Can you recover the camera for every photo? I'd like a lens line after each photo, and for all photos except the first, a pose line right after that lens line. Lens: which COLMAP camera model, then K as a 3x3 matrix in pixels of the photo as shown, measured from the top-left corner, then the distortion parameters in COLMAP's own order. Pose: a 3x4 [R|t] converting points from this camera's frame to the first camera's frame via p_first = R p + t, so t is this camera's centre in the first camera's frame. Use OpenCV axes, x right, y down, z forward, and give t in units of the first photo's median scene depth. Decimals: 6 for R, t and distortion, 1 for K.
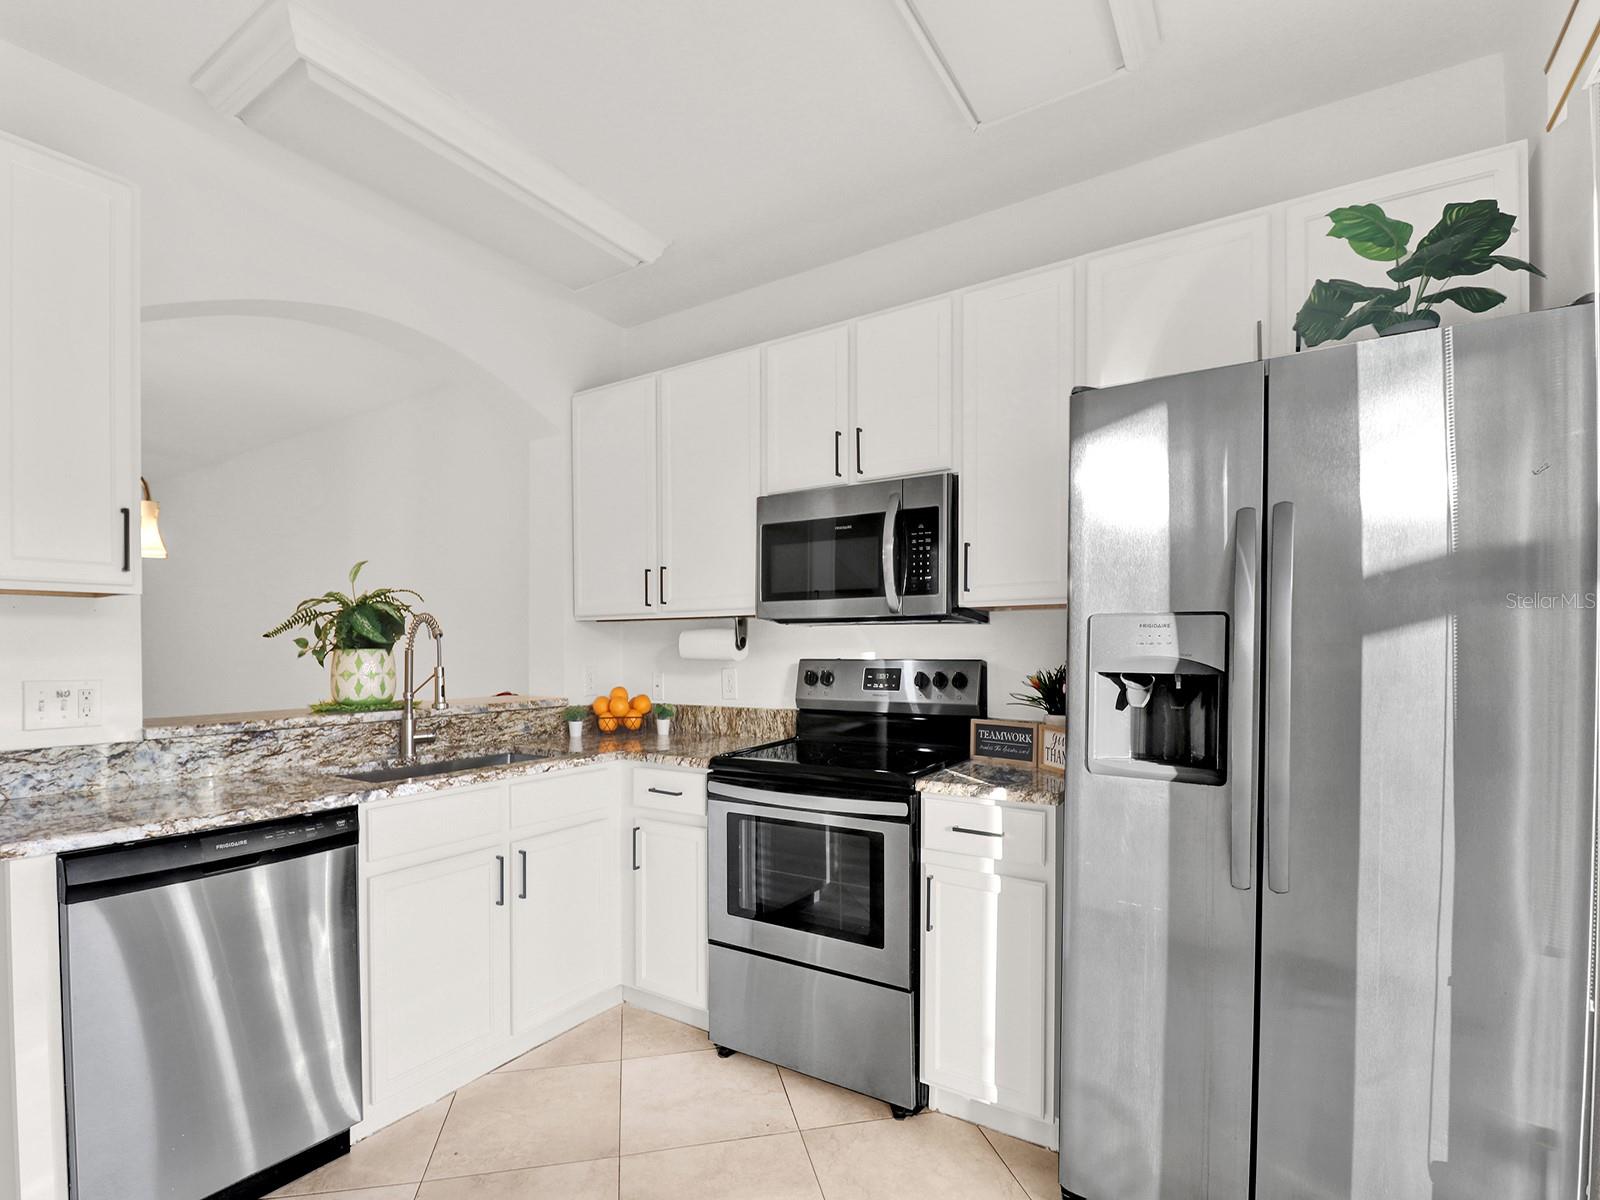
lens RADIAL K [[758.9, 0, 790.2], [0, 758.9, 637.7], [0, 0, 1]] dist [0.000013, -0.014643]
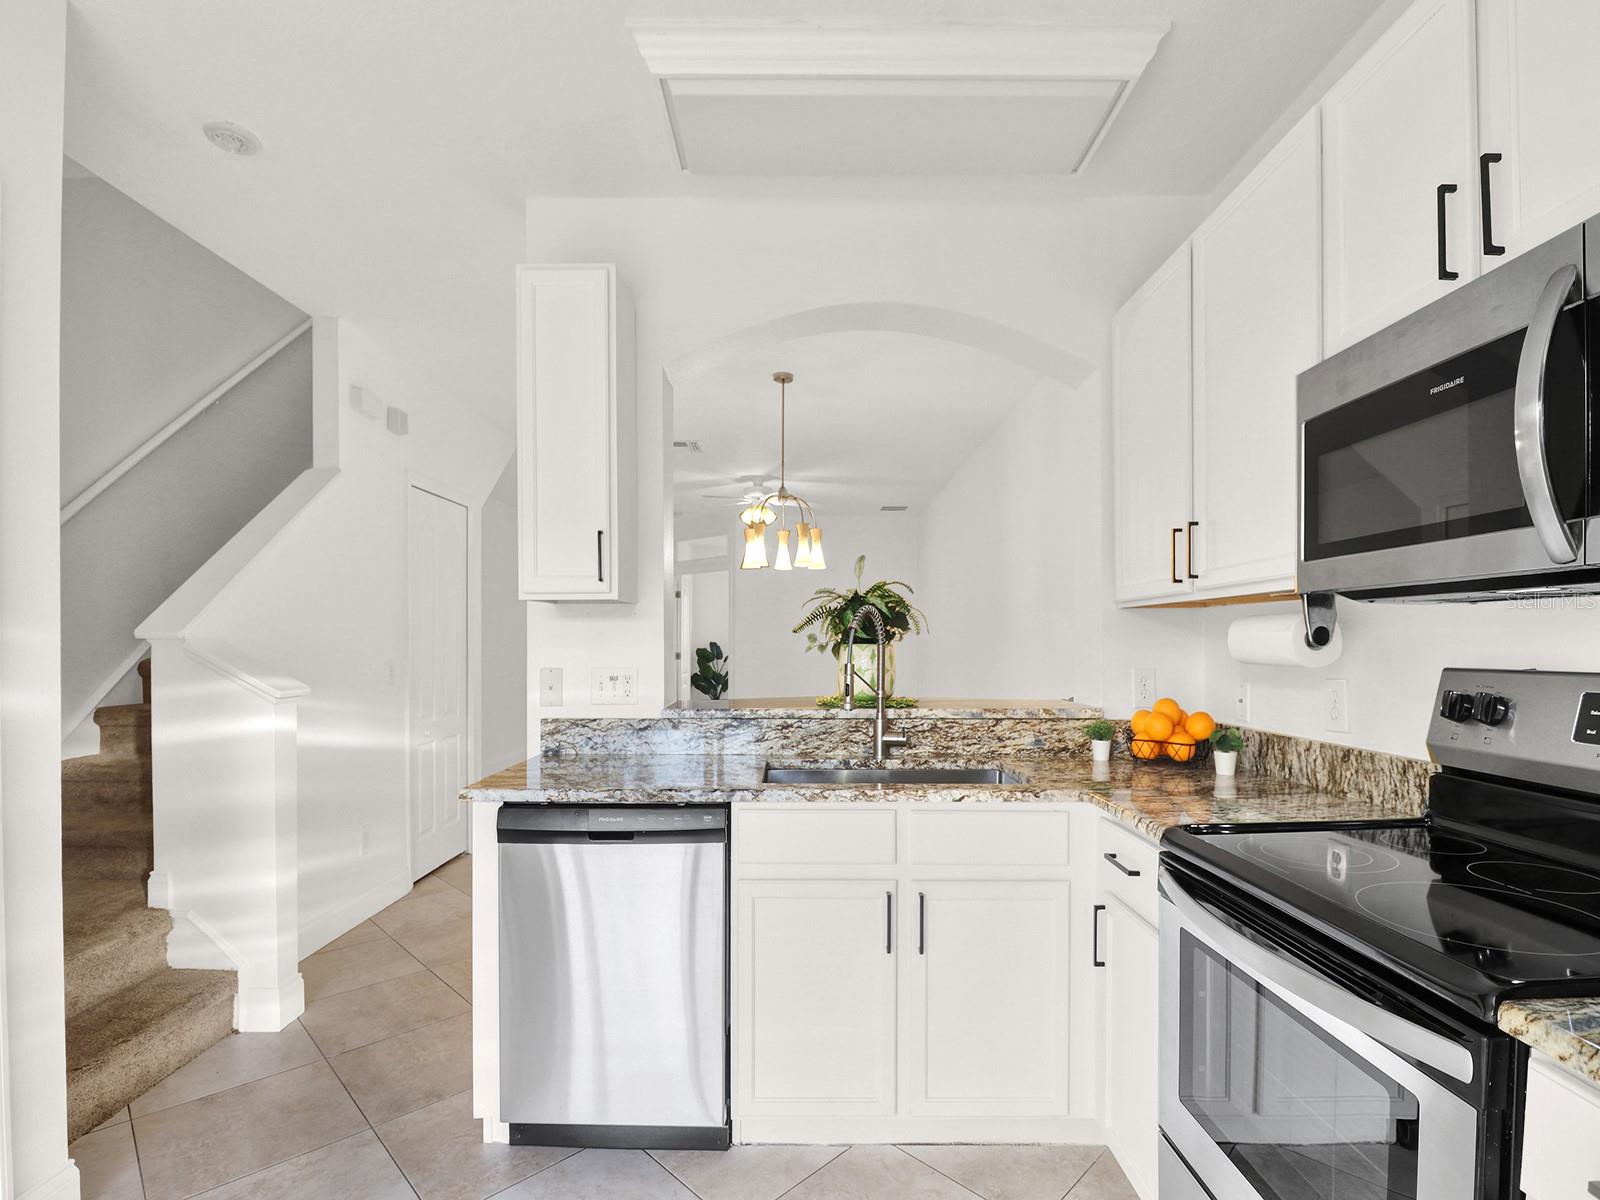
lens RADIAL K [[758.9, 0, 790.2], [0, 758.9, 637.7], [0, 0, 1]] dist [0.000013, -0.014643]
pose [[0.539918, -0.001415, -0.841717, 0.227778], [0.010627, 0.999930, 0.005136, 0.000565], [0.841651, -0.011718, 0.539895, 0.396422]]
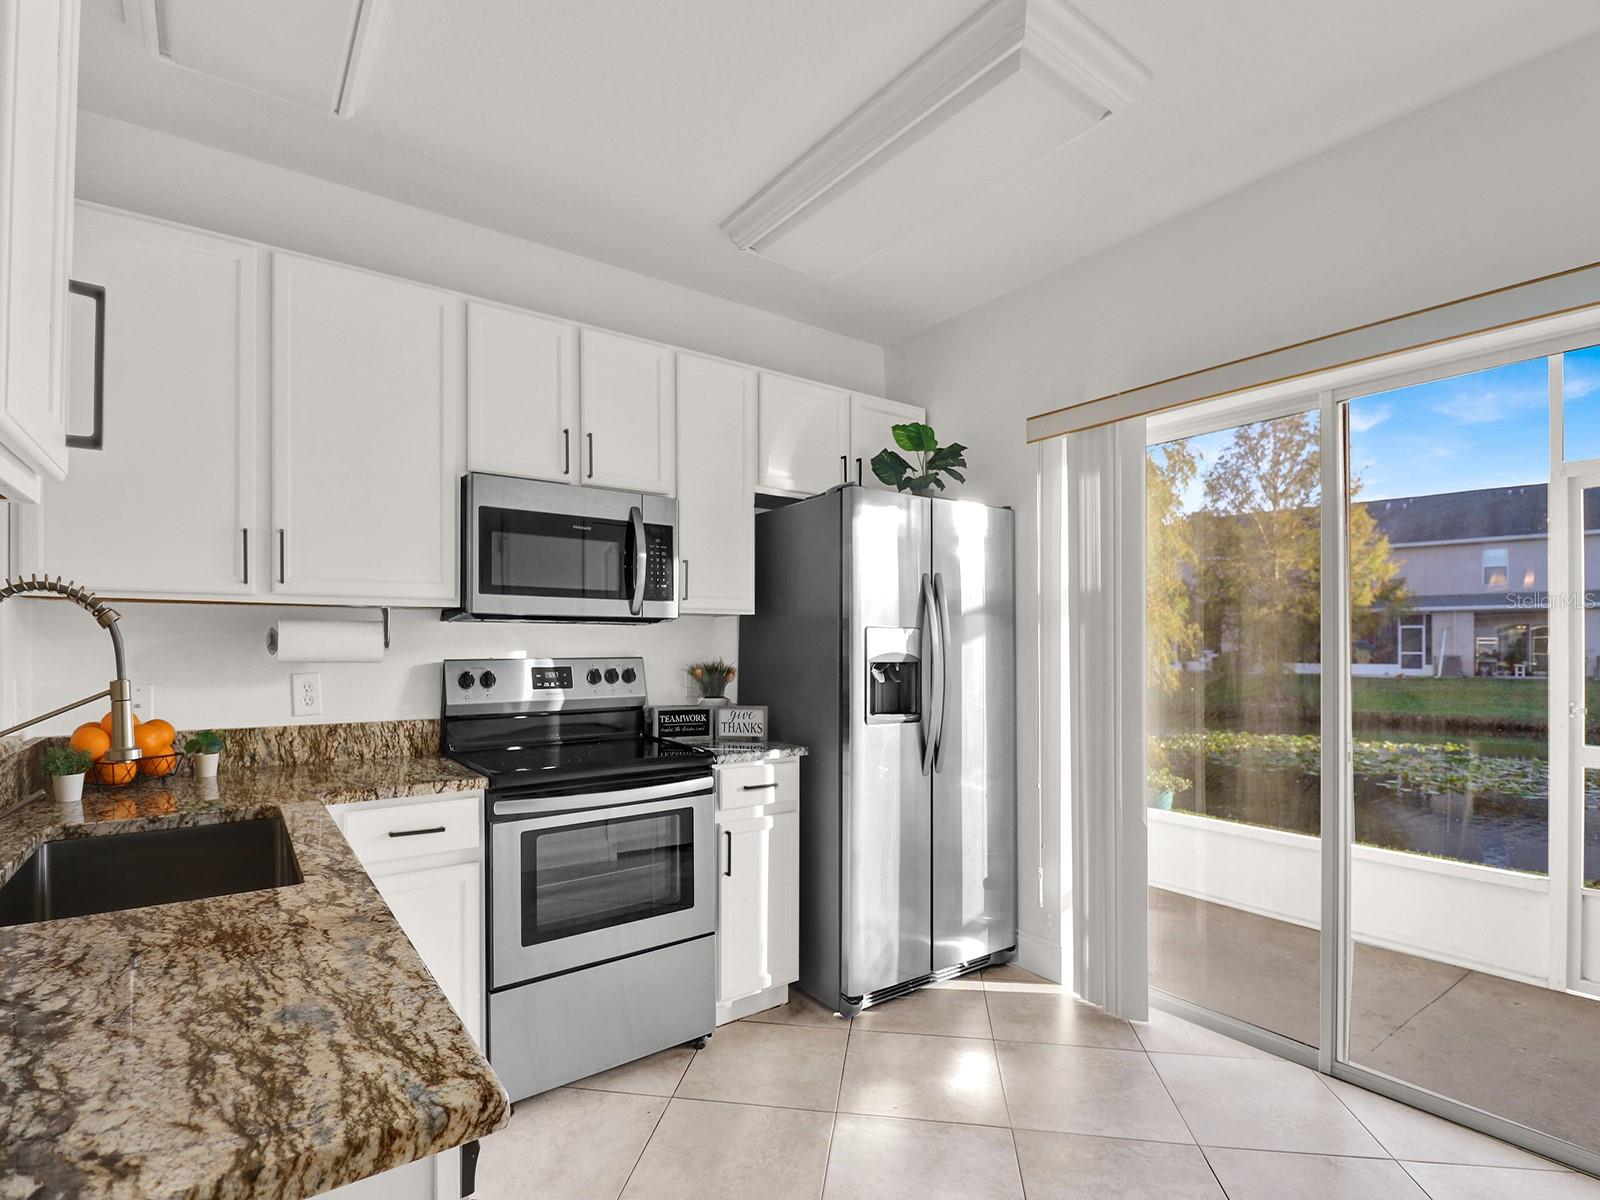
lens RADIAL K [[758.9, 0, 790.2], [0, 758.9, 637.7], [0, 0, 1]] dist [0.000013, -0.014643]
pose [[0.356884, 0.014397, 0.934038, -0.736021], [-0.016025, 0.999828, -0.009288, 0.006196], [-0.934011, -0.011654, 0.357053, 0.362348]]
